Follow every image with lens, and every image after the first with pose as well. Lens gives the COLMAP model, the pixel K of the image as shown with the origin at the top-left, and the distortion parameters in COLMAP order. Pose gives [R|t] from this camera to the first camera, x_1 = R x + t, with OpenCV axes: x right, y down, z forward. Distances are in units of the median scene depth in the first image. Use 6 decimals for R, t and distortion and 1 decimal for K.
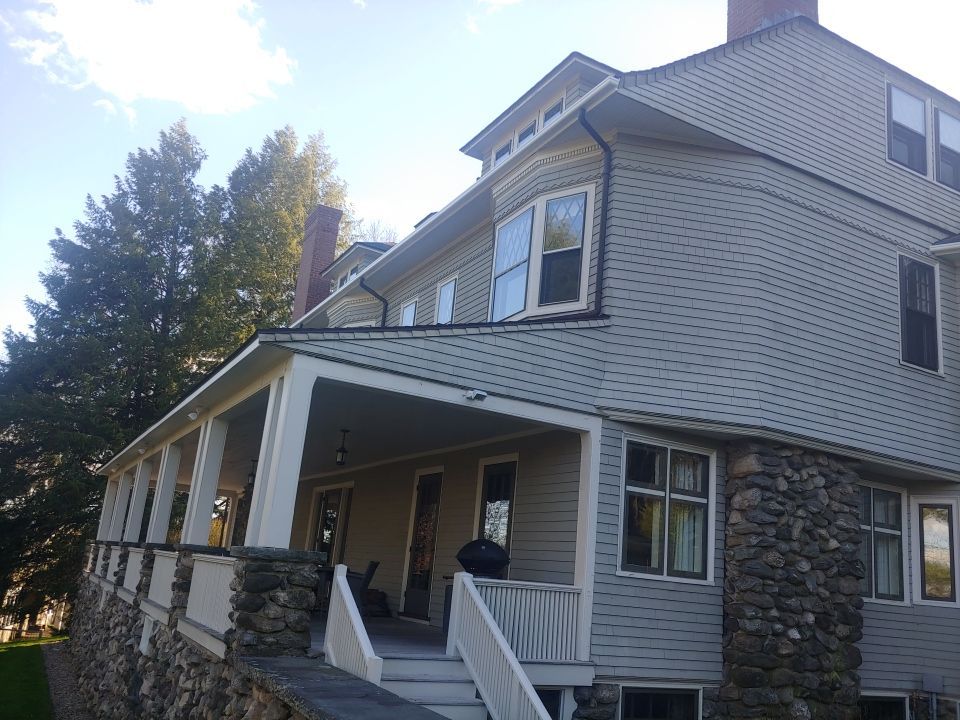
lens RADIAL K [[844.8, 0, 481.9], [0, 844.8, 374.1], [0, 0, 1]] dist [0.027320, -0.067043]
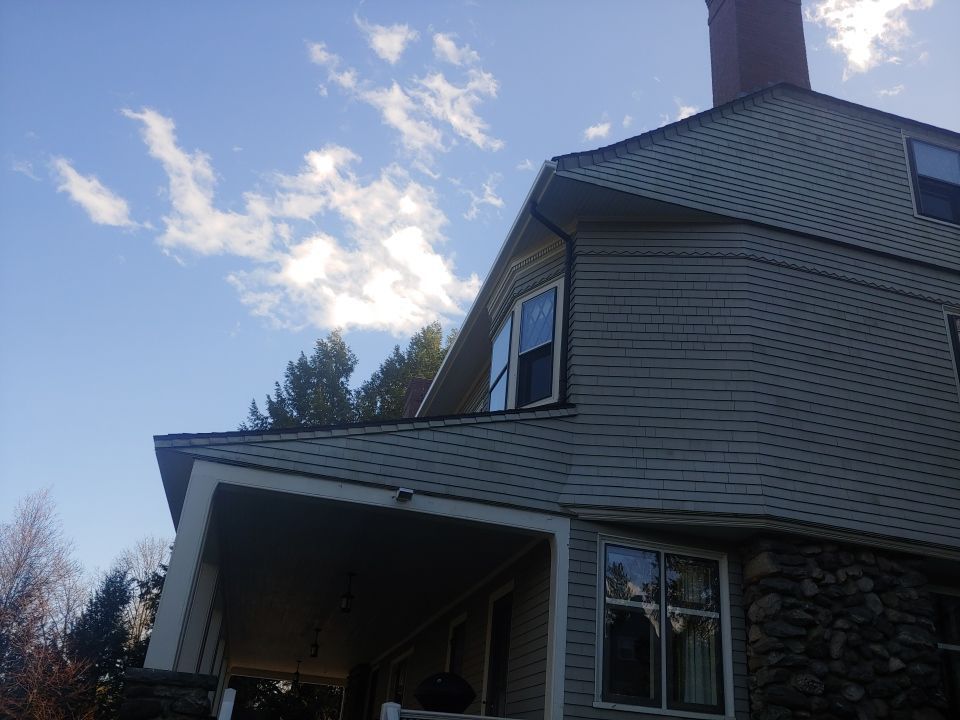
lens RADIAL K [[844.8, 0, 481.9], [0, 844.8, 374.1], [0, 0, 1]] dist [0.027320, -0.067043]
pose [[0.972152, -0.110804, -0.206501, 0.234699], [0.061220, 0.970640, -0.232618, 0.098742], [0.226213, 0.213498, 0.950393, 0.109145]]
